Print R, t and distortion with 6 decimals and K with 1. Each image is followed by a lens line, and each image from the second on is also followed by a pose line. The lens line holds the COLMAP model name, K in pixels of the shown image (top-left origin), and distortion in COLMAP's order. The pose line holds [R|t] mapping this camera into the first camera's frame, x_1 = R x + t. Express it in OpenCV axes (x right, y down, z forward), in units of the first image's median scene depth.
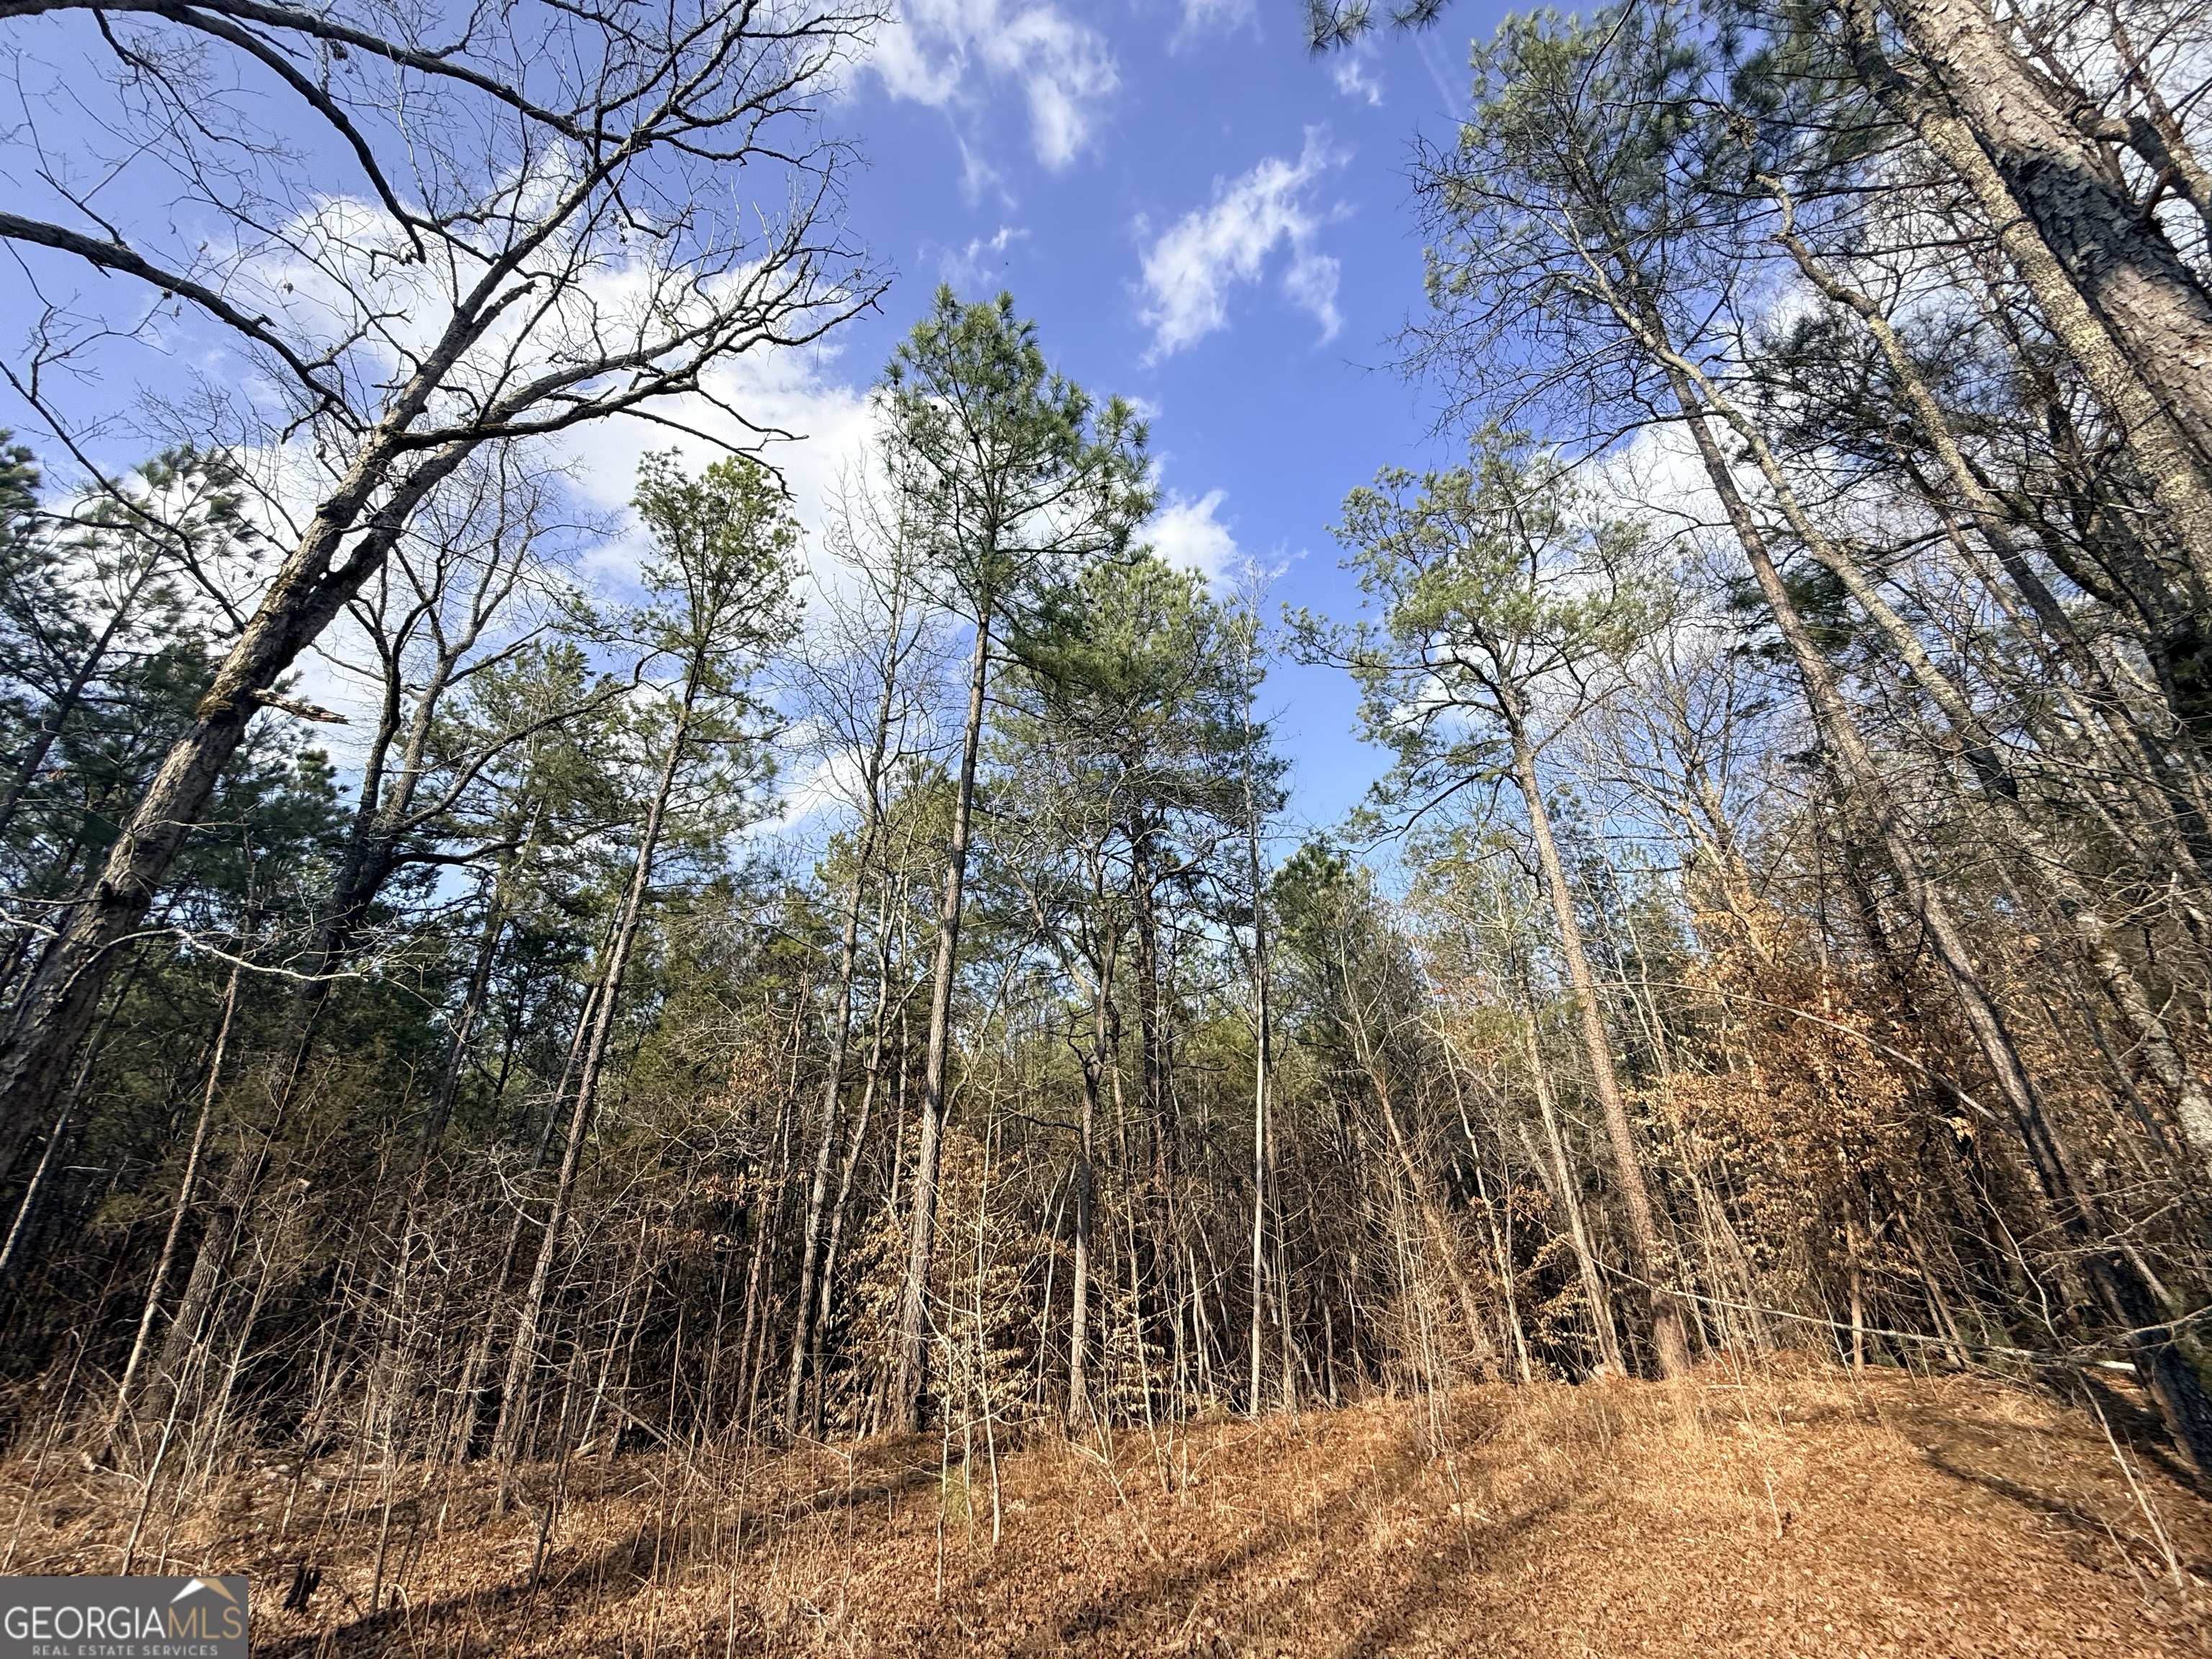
lens RADIAL K [[879.8, 0, 1100.9], [0, 879.8, 816.2], [0, 0, 1]] dist [0.002093, -0.001158]
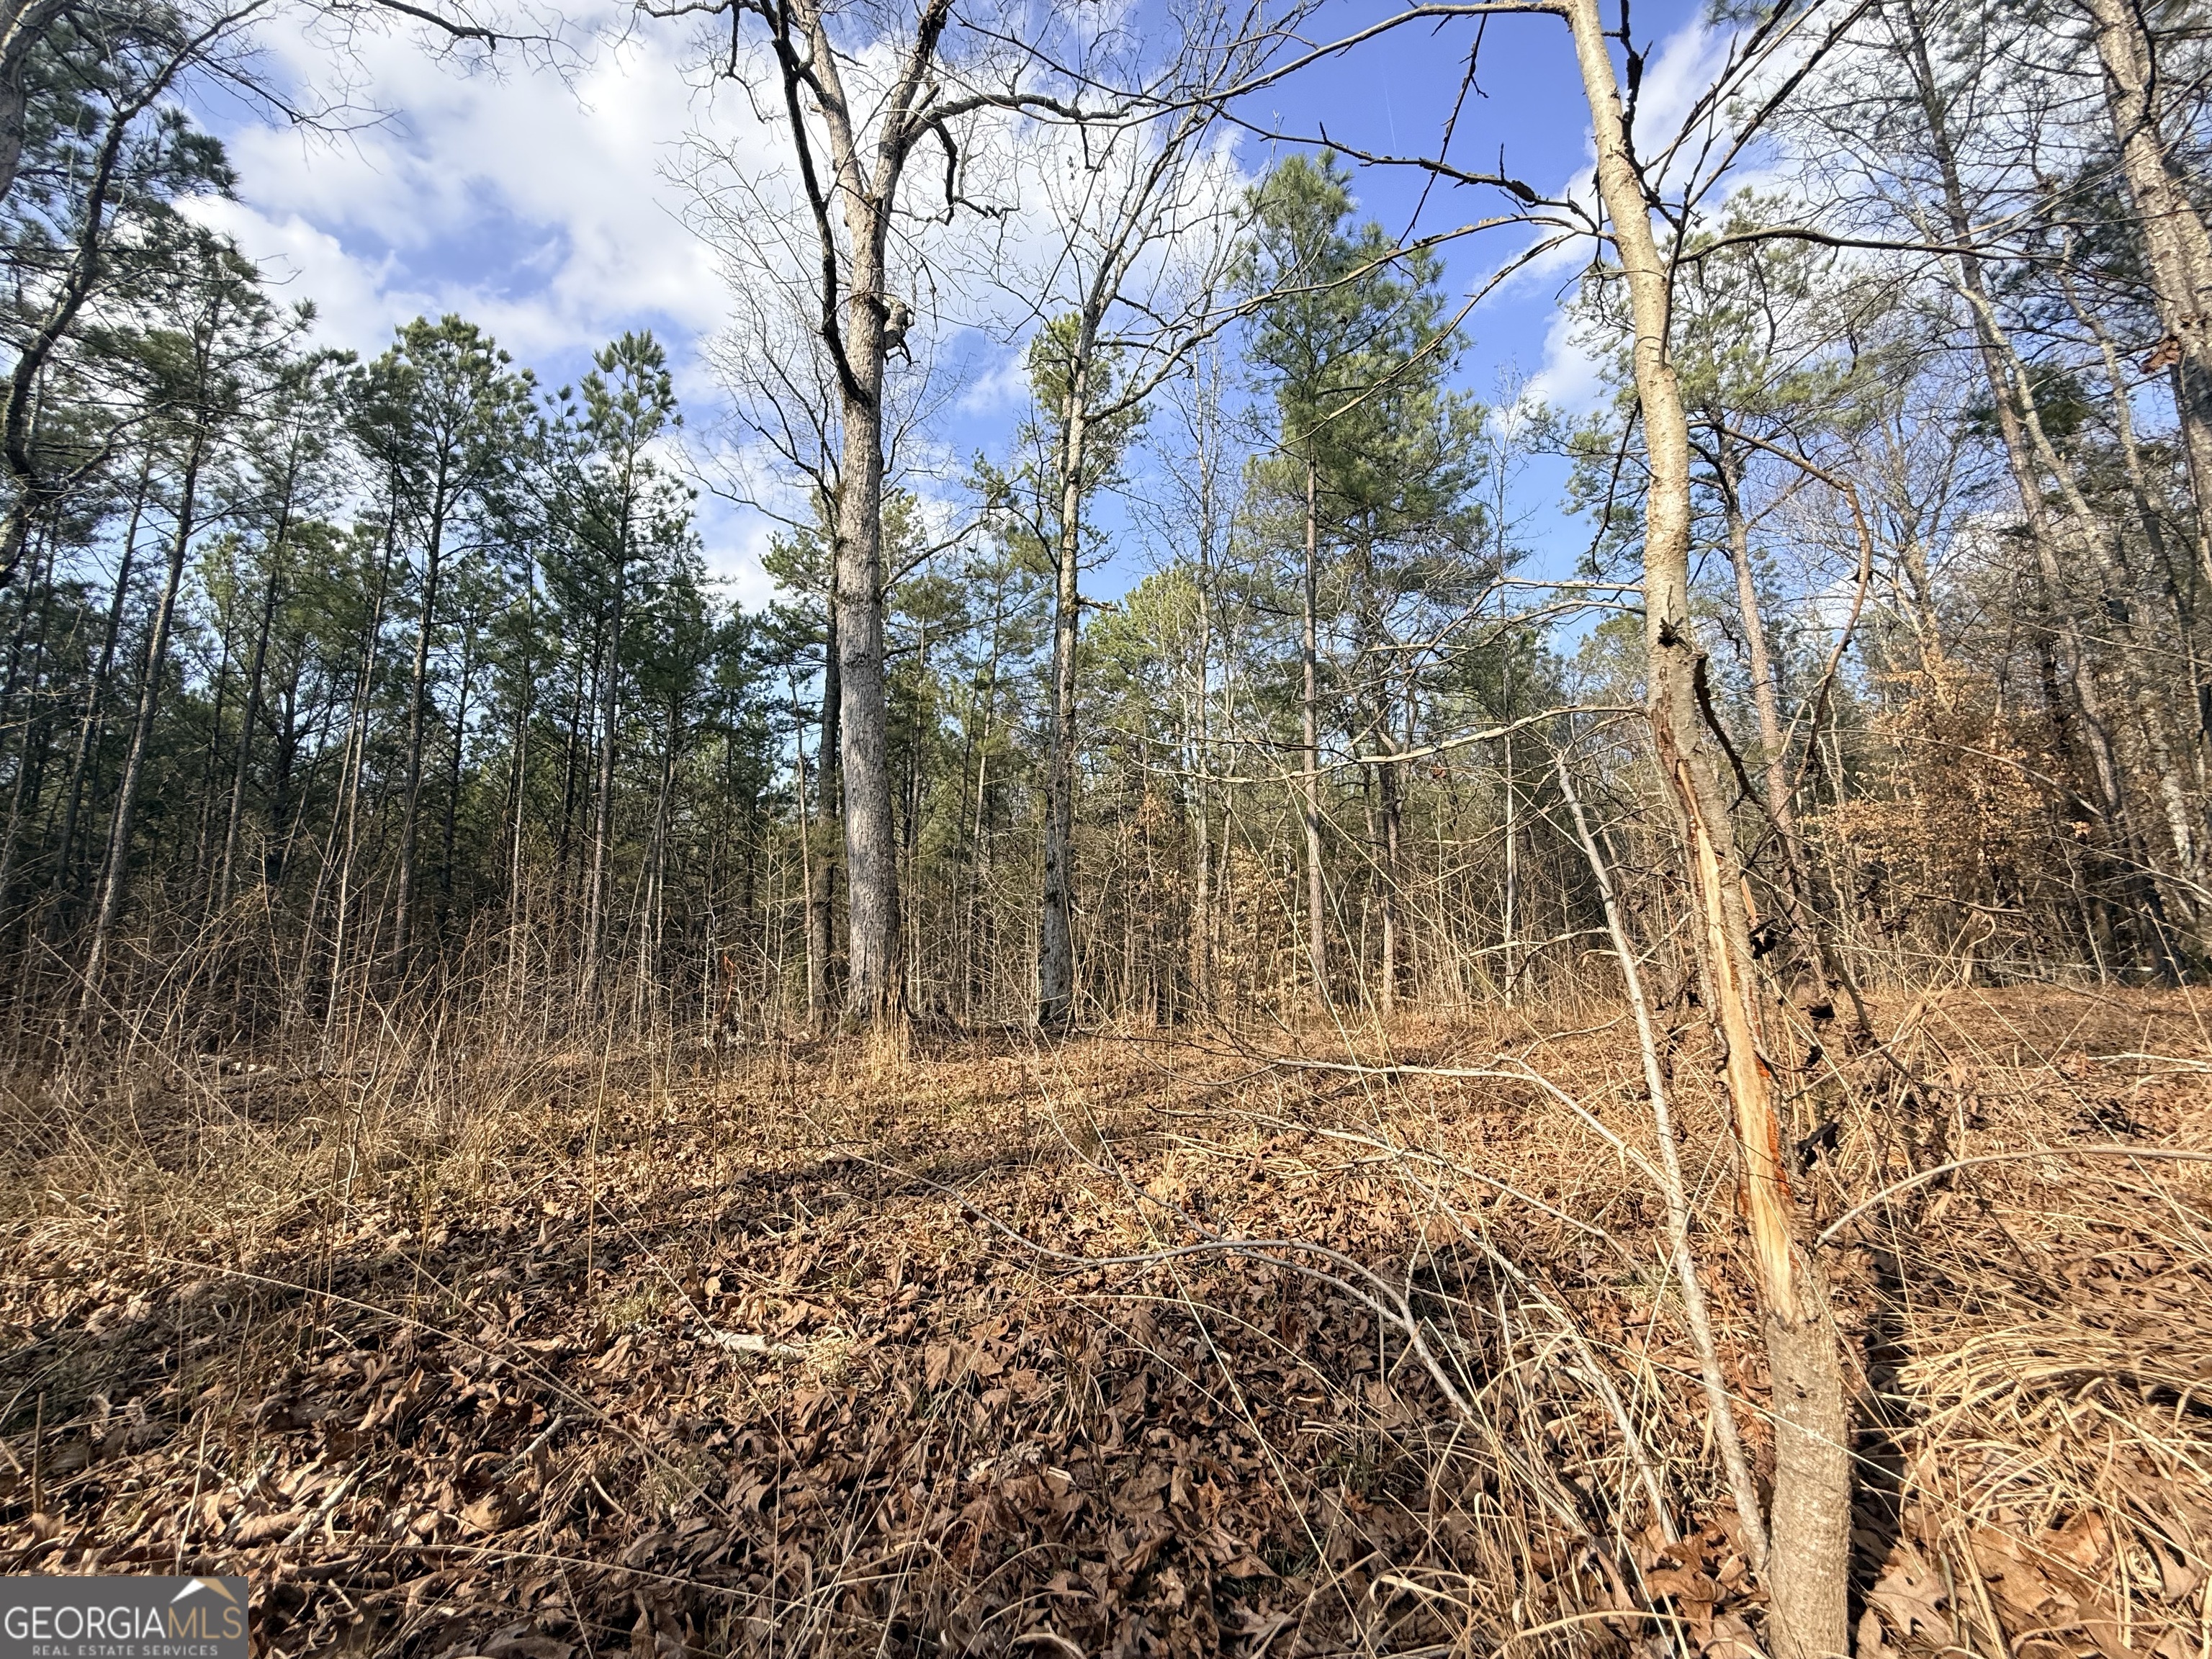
lens RADIAL K [[879.8, 0, 1112.4], [0, 879.8, 815.2], [0, 0, 1]] dist [0.002093, -0.001158]
pose [[0.993850, -0.021739, -0.108582, -0.266434], [0.049429, 0.964528, 0.259310, -0.068455], [0.099093, -0.263082, 0.959671, -0.328631]]
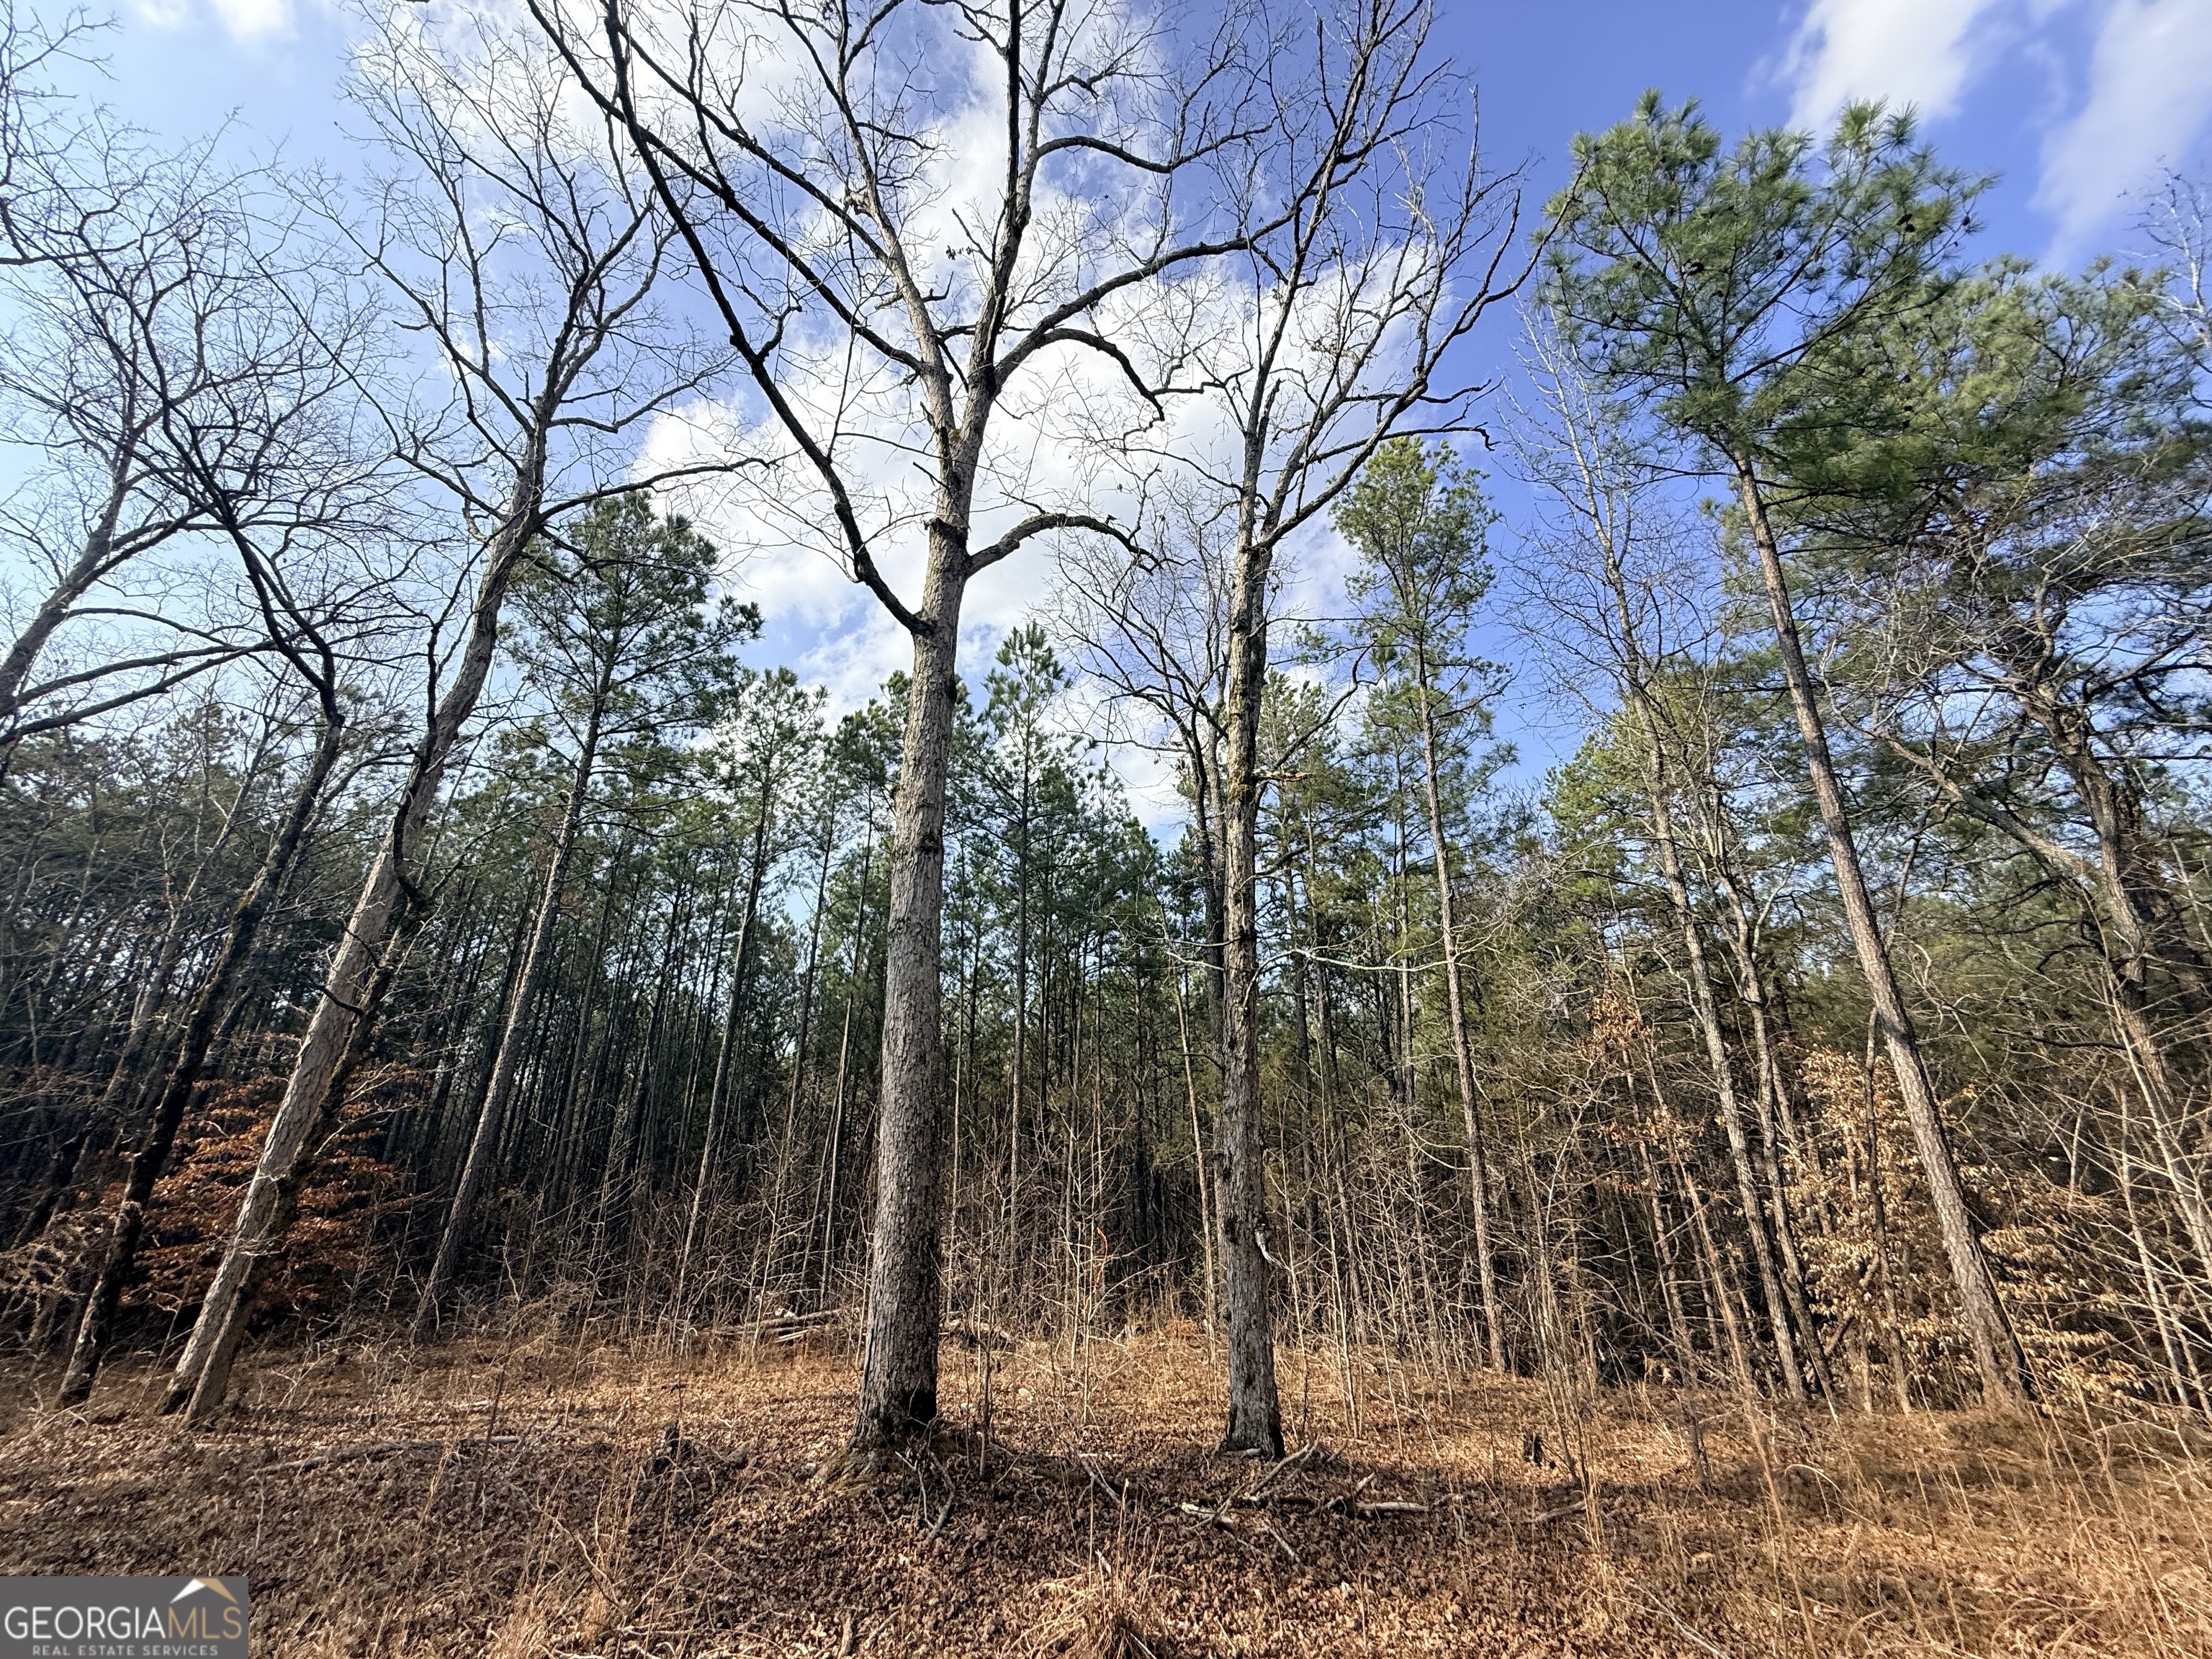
lens RADIAL K [[879.8, 0, 1100.1], [0, 879.8, 815.7], [0, 0, 1]] dist [0.002093, -0.001158]
pose [[0.723816, -0.244691, -0.645149, -0.106801], [0.276603, 0.959489, -0.053583, -0.027319], [0.632124, -0.139666, 0.762176, -0.068661]]
